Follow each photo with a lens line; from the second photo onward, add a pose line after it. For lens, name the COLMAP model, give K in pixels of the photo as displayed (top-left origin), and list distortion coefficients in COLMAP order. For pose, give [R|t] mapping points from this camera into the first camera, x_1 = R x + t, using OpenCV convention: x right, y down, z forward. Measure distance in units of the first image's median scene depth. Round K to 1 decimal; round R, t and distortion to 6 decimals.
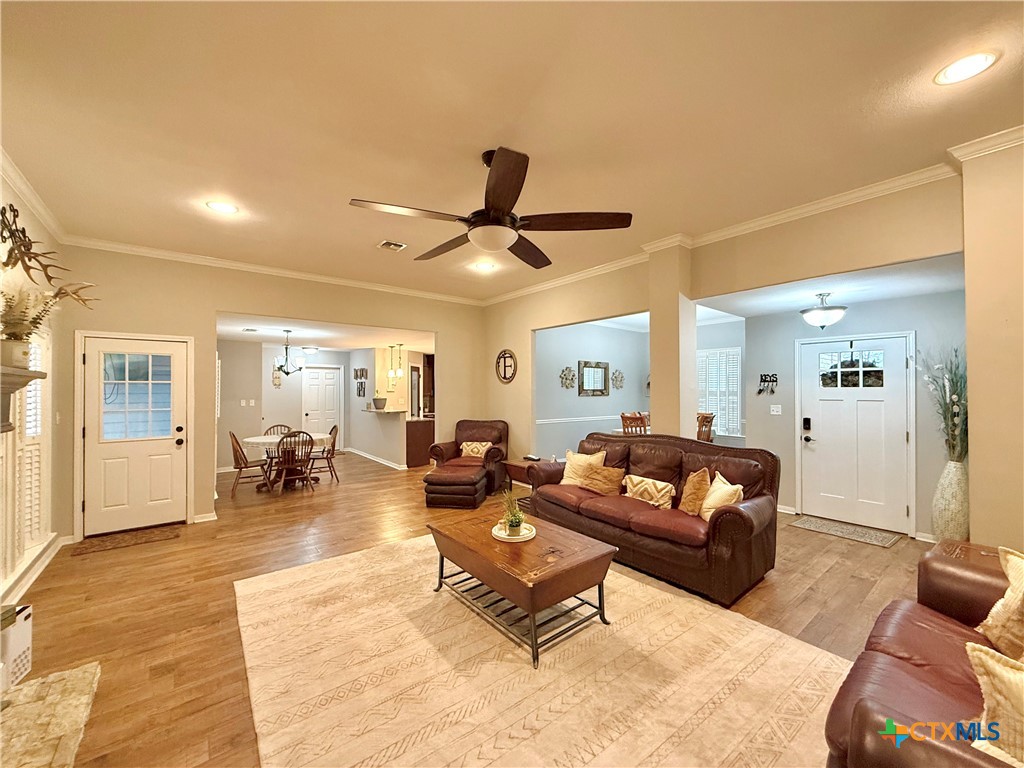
lens RADIAL K [[407.0, 0, 511.0], [0, 407.0, 385.9], [0, 0, 1]] dist [0.001366, -0.000079]
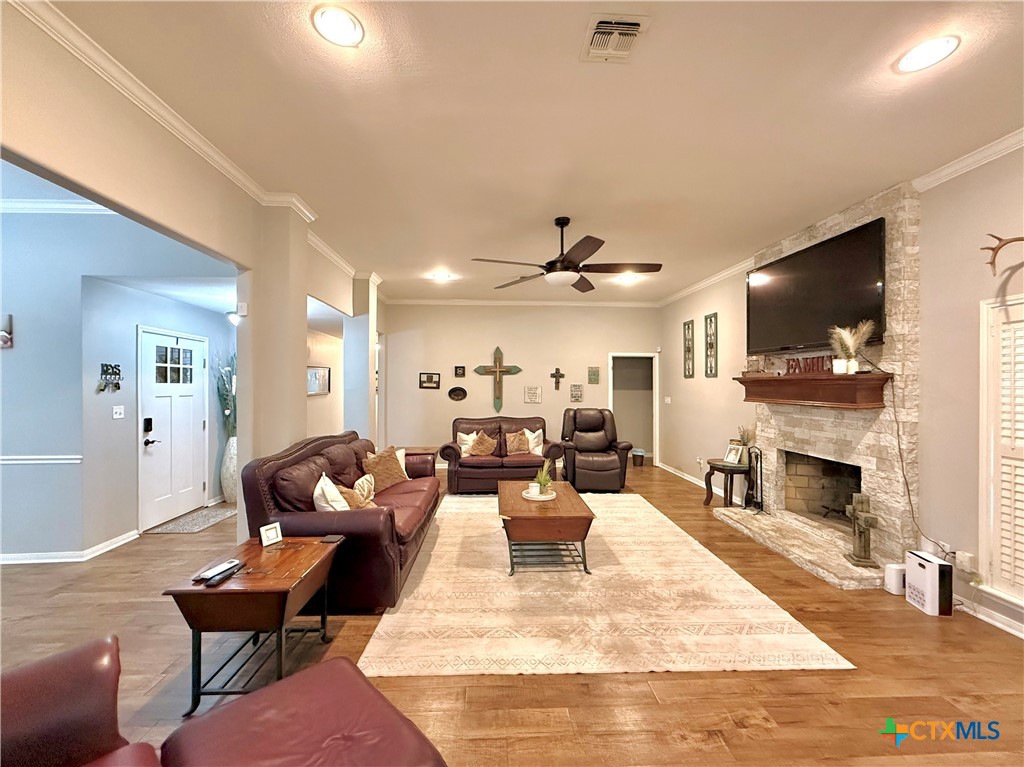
lens RADIAL K [[412.4, 0, 510.5], [0, 412.4, 386.4], [0, 0, 1]] dist [-0.000384, 0.000151]
pose [[-0.810489, 0.000657, 0.585754, -0.389621], [-0.005847, 0.999940, -0.009211, 0.014476], [-0.585725, -0.010890, -0.810437, 1.199657]]
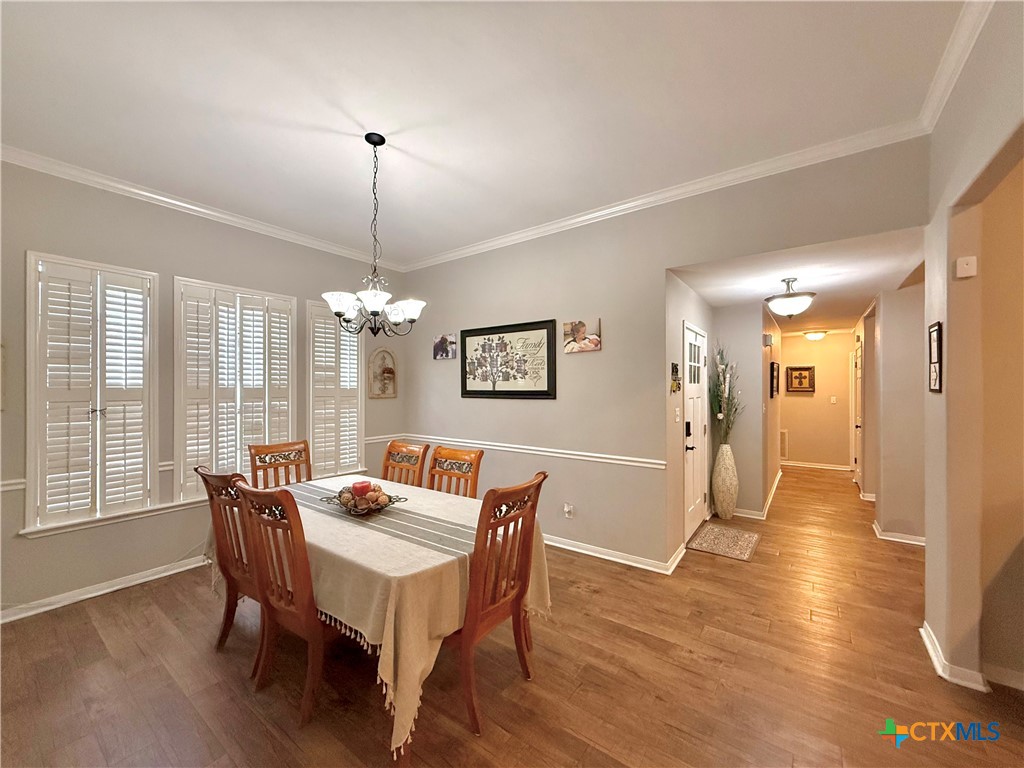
lens RADIAL K [[407.0, 0, 511.0], [0, 407.0, 385.9], [0, 0, 1]] dist [0.001366, -0.000079]
pose [[-0.257724, 0.002207, 0.966216, 0.048960], [-0.009295, 0.999945, -0.004764, 0.015549], [-0.966174, -0.010209, -0.257689, 1.463452]]
